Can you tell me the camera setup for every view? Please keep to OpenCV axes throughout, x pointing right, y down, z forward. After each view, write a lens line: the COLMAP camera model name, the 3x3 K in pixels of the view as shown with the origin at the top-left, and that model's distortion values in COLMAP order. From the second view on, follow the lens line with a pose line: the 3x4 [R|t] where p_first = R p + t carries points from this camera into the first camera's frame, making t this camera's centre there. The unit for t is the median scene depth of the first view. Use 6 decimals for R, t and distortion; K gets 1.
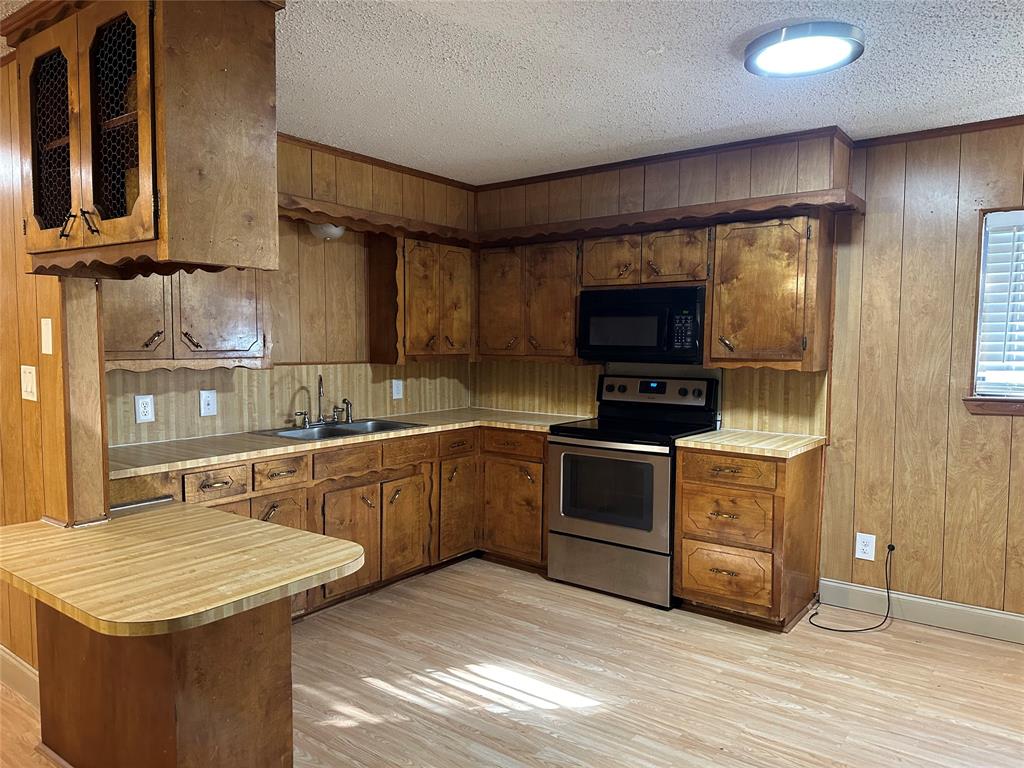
lens RADIAL K [[724.4, 0, 511.9], [0, 724.4, 386.3], [0, 0, 1]] dist [0.045069, -0.027155]
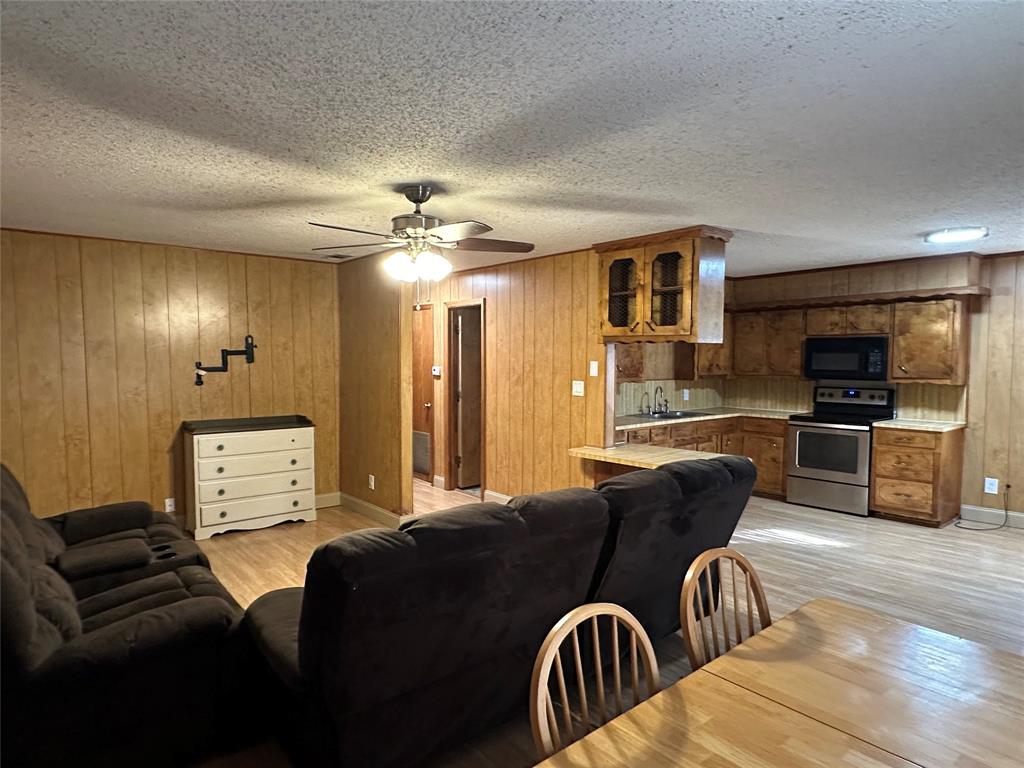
lens RADIAL K [[609.4, 0, 535.1], [0, 609.4, 388.7], [0, 0, 1]] dist [0.013480, 0.003446]
pose [[0.980295, 0.005314, -0.197470, -0.295535], [-0.008413, 0.999854, -0.014861, 0.019201], [0.197362, 0.016229, 0.980196, -0.656683]]
